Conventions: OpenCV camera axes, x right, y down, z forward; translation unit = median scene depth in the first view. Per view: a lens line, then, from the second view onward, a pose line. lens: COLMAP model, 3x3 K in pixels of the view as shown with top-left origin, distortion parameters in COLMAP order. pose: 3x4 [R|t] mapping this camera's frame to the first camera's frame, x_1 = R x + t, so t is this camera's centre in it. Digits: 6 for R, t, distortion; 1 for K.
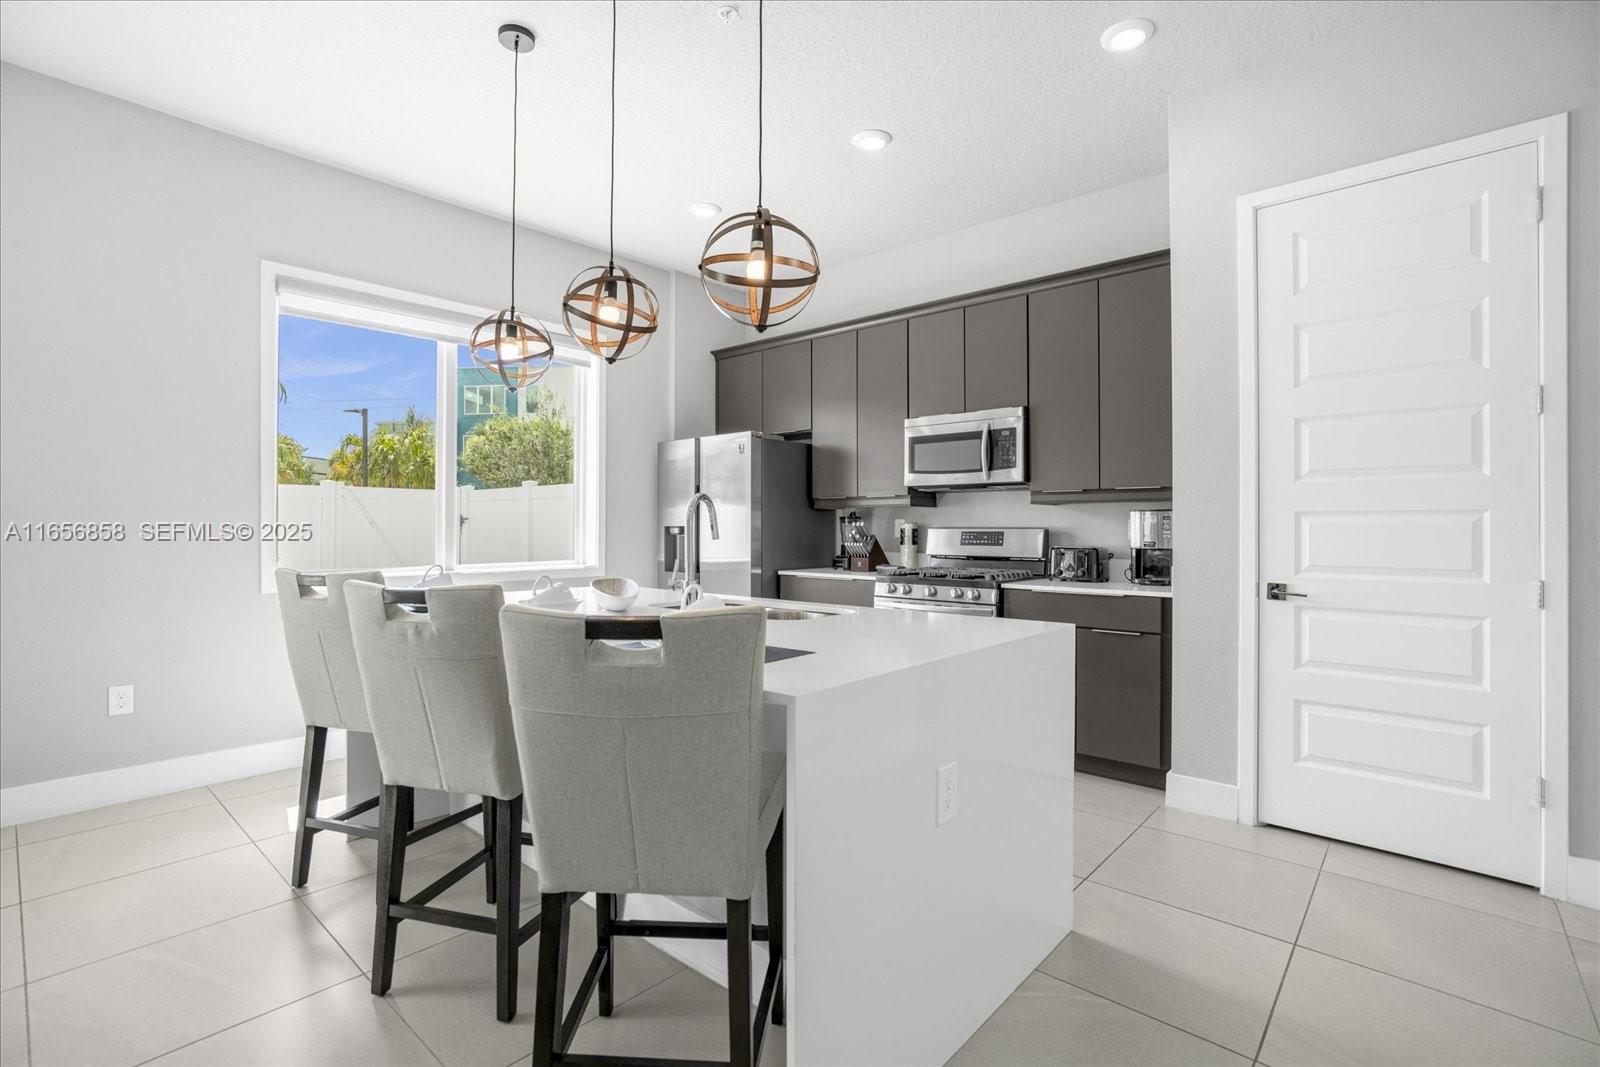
lens RADIAL K [[750.9, 0, 788.8], [0, 750.9, 534.0], [0, 0, 1]] dist [-0.030446, 0.002918]
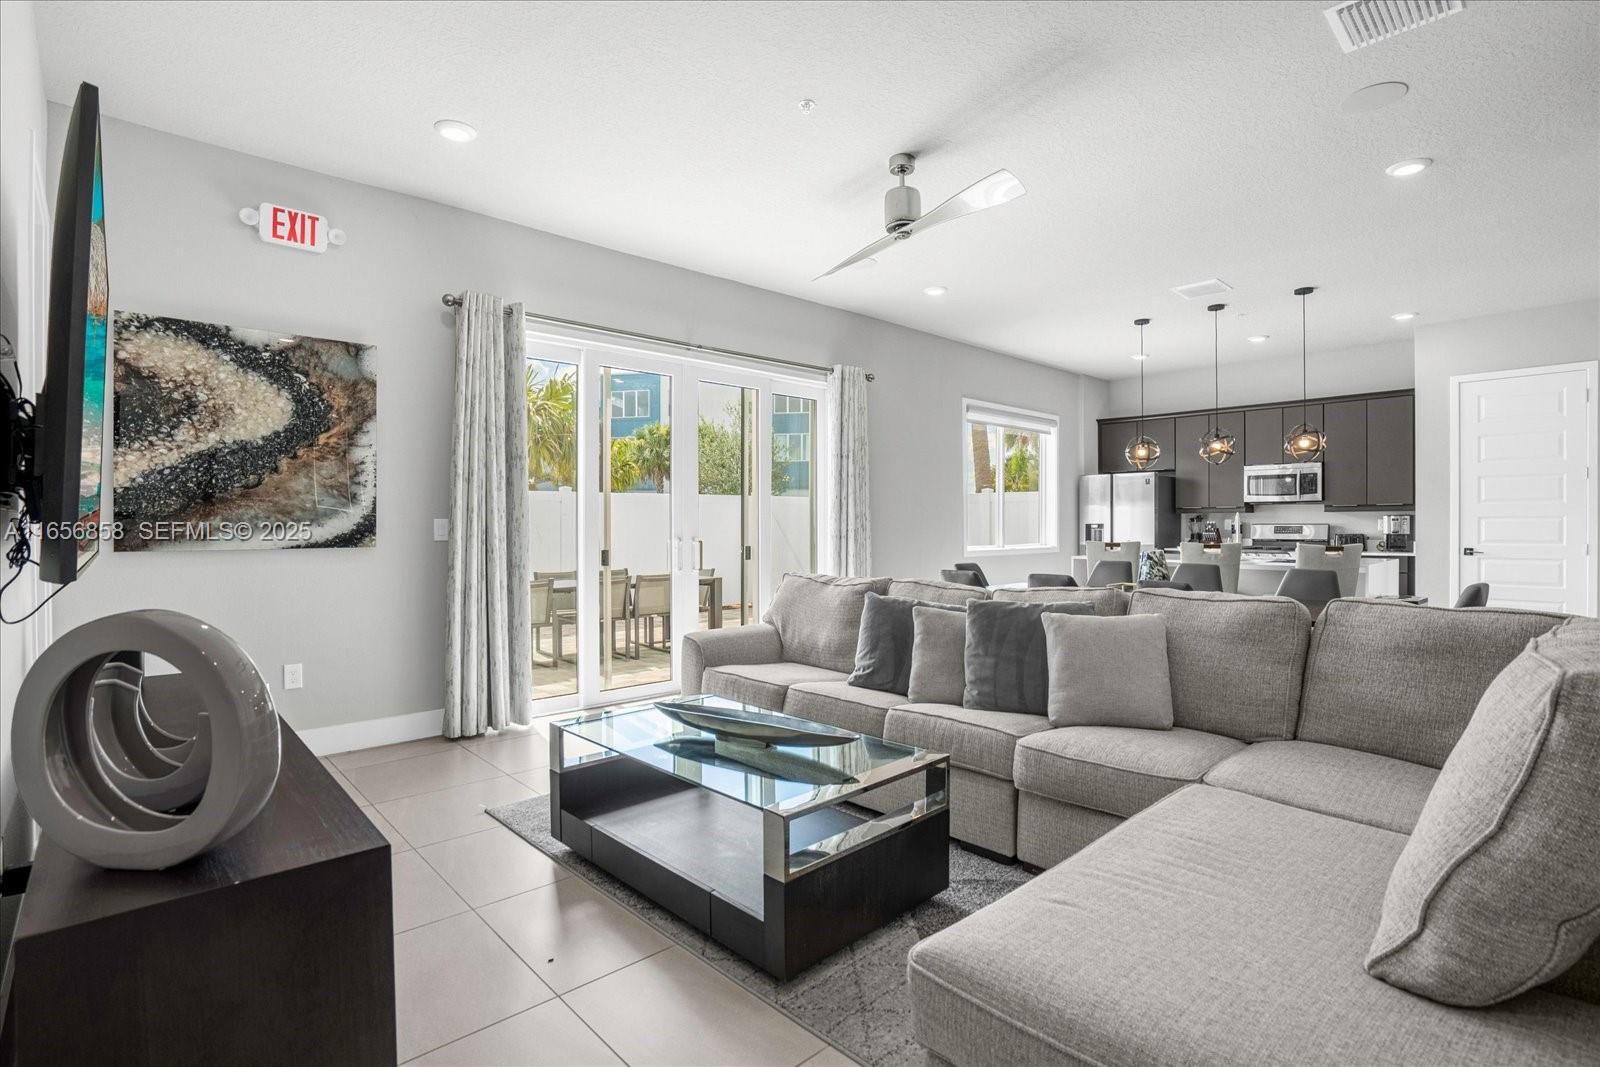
lens RADIAL K [[750.9, 0, 796.8], [0, 750.9, 535.1], [0, 0, 1]] dist [-0.030446, 0.002918]
pose [[0.996235, -0.000324, -0.086688, -0.885509], [0.000638, 0.999993, 0.003603, 0.012740], [0.086686, -0.003645, 0.996229, -1.047589]]
